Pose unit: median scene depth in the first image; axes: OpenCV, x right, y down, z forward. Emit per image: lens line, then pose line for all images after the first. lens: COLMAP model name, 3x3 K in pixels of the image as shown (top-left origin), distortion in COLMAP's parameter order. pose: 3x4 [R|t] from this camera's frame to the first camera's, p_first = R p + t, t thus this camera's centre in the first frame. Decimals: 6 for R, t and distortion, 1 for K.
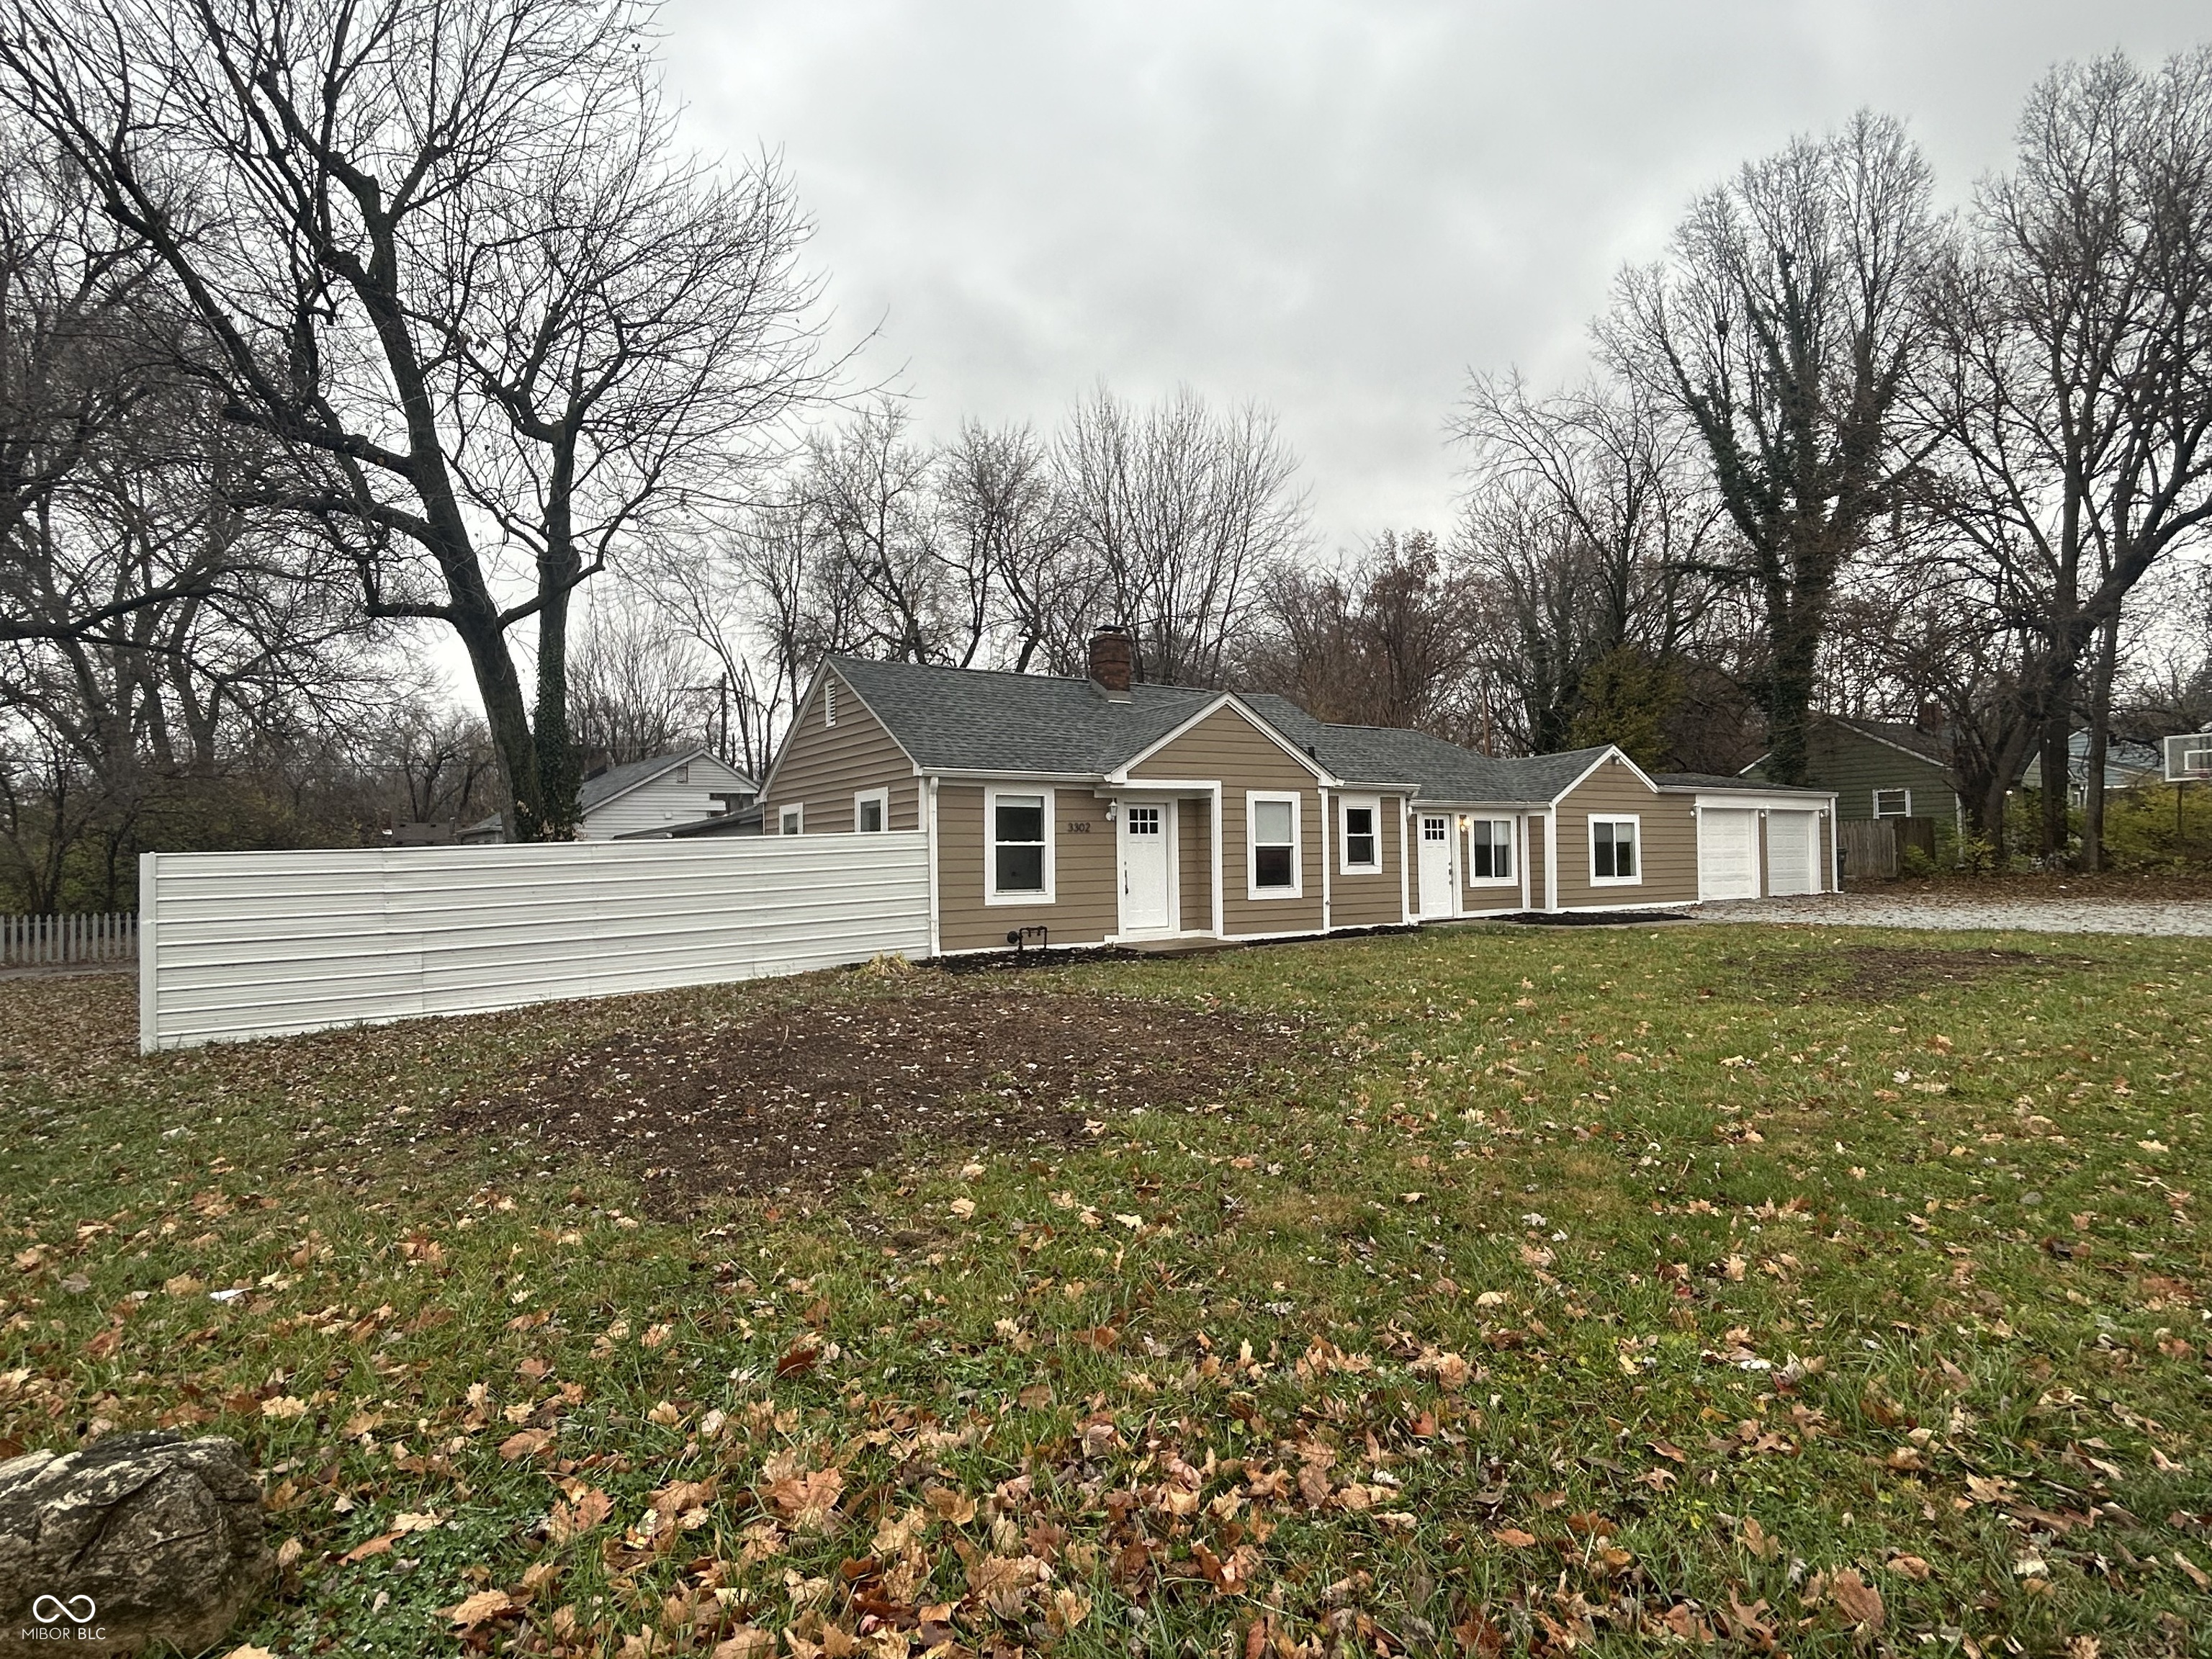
lens RADIAL K [[1169.8, 0, 1106.7], [0, 1169.8, 835.4], [0, 0, 1]] dist [-0.001357, -0.000049]
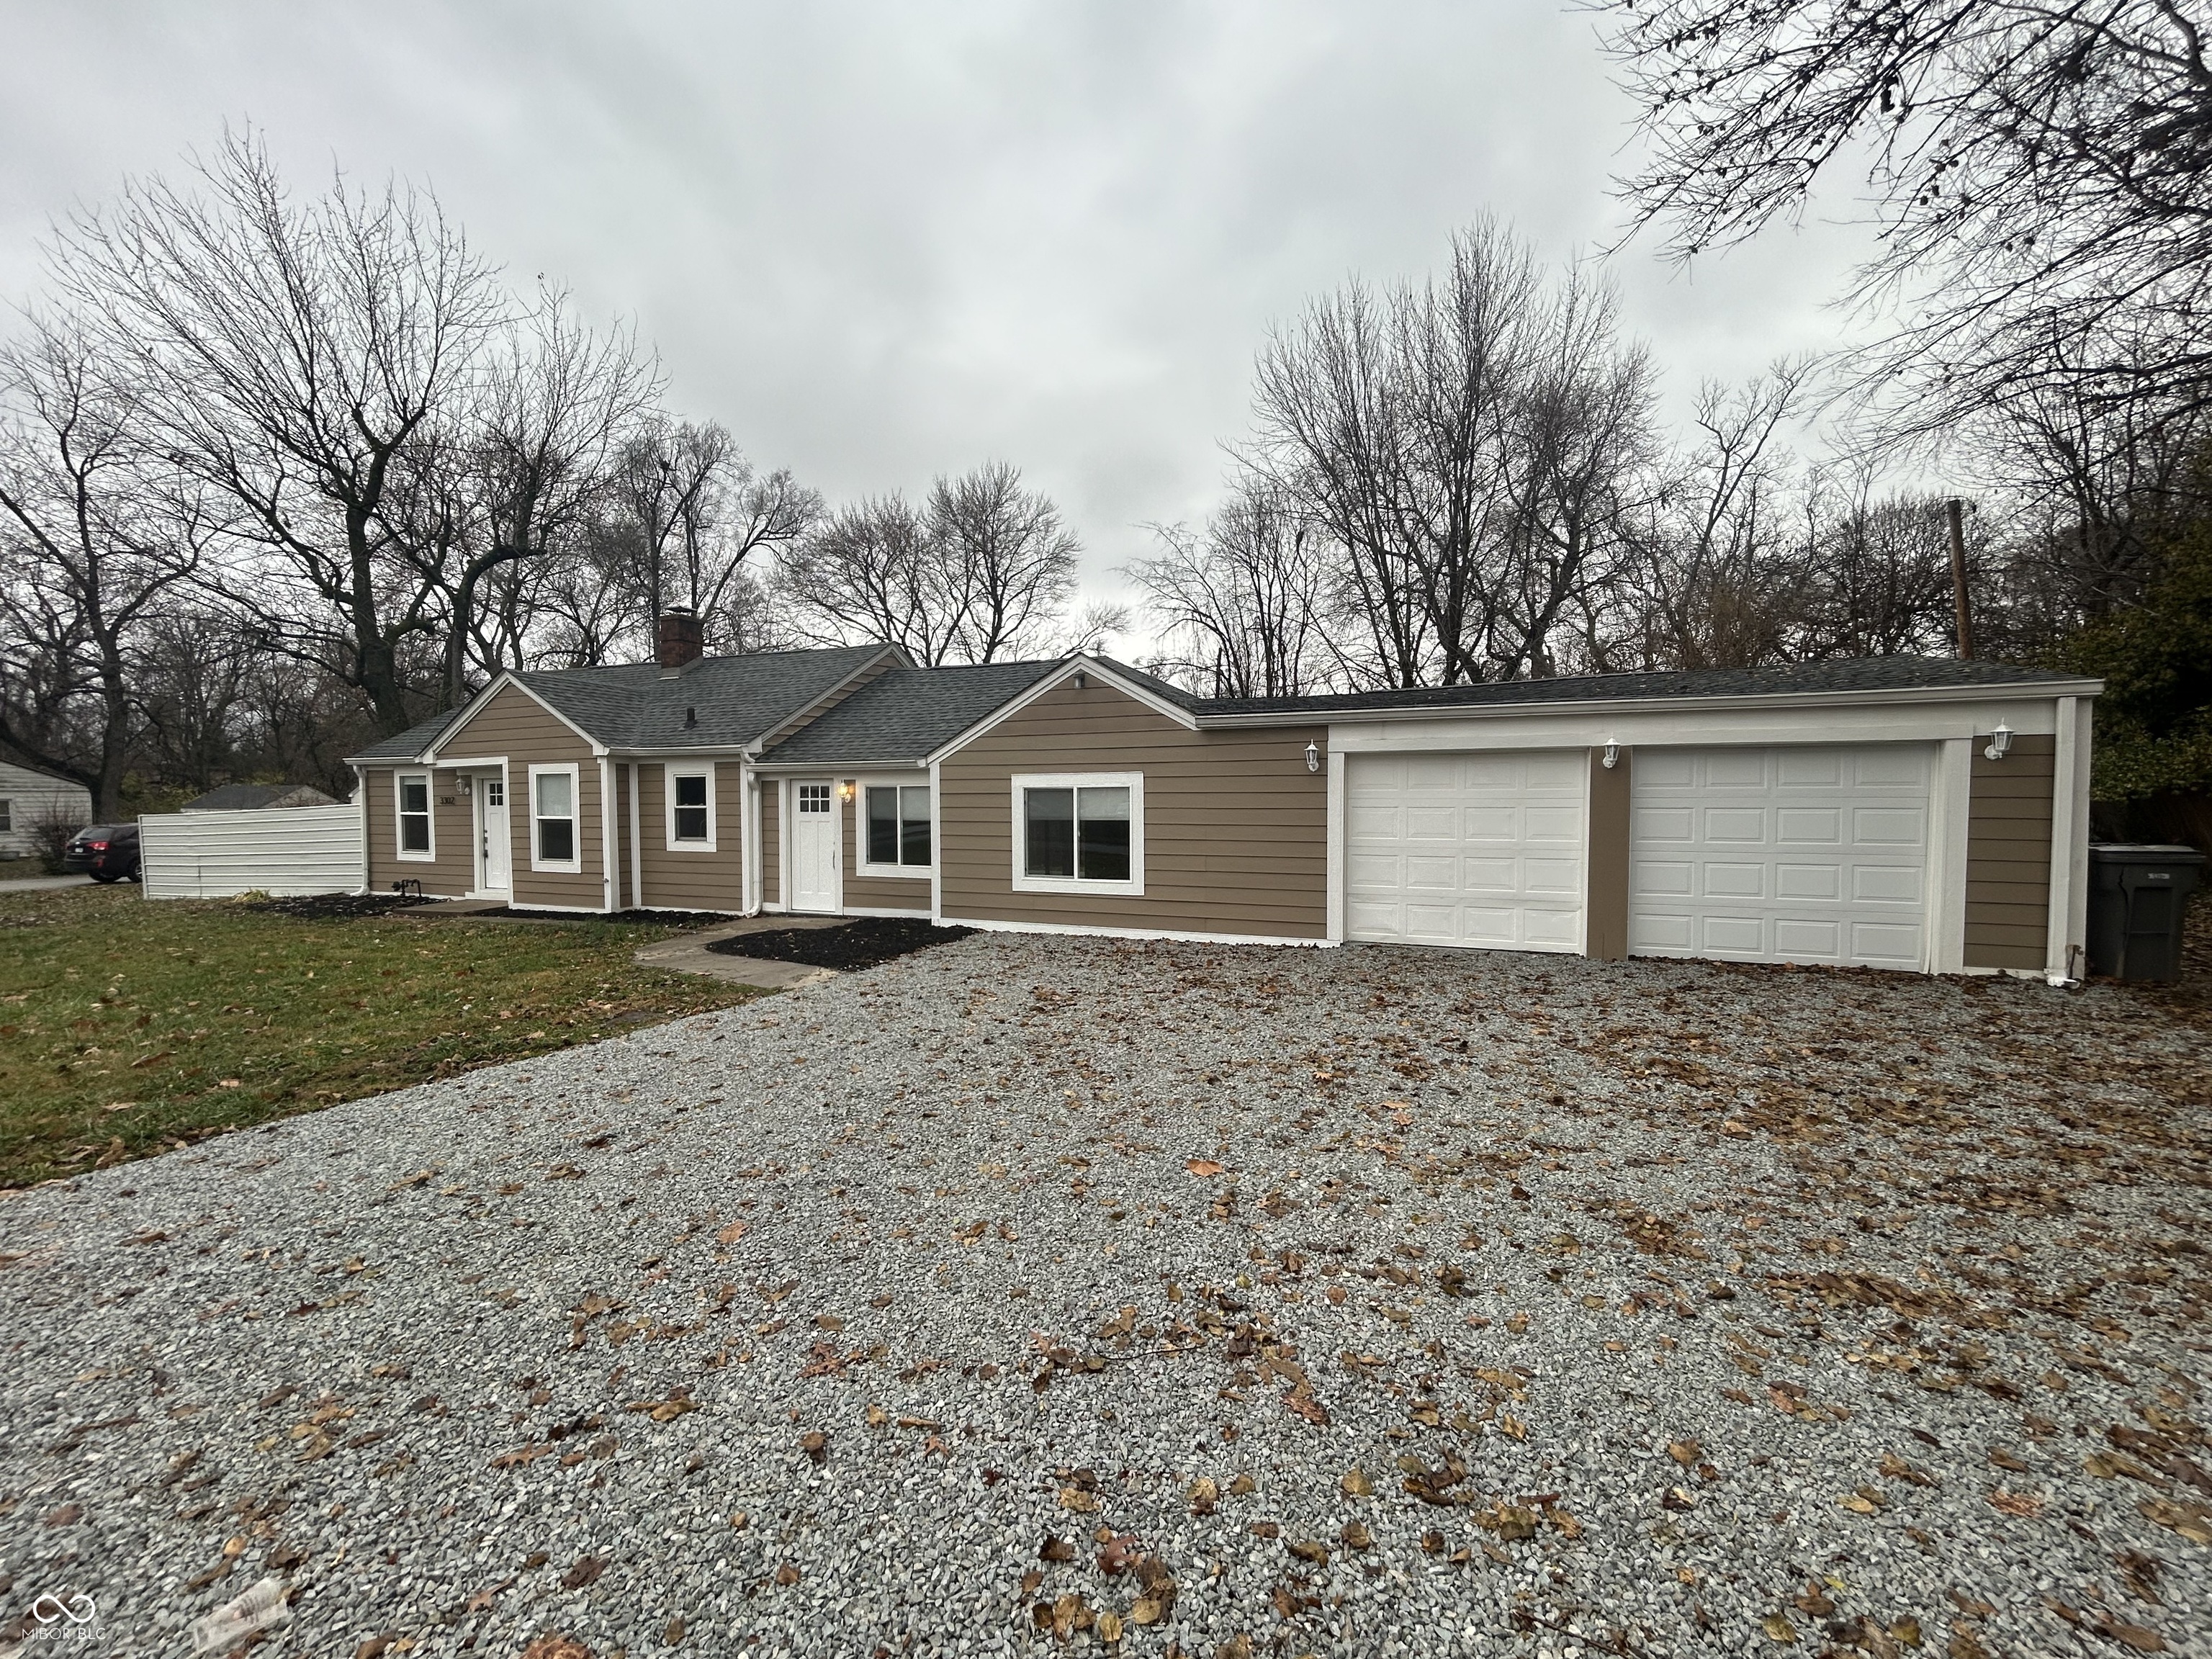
lens RADIAL K [[878.0, 0, 1104.0], [0, 878.0, 833.6], [0, 0, 1]] dist [-0.000862, 0.000149]
pose [[0.578607, 0.048918, -0.814138, 0.985035], [0.016168, 0.997316, 0.071415, -0.023398], [0.815446, -0.054484, 0.576263, 0.919394]]
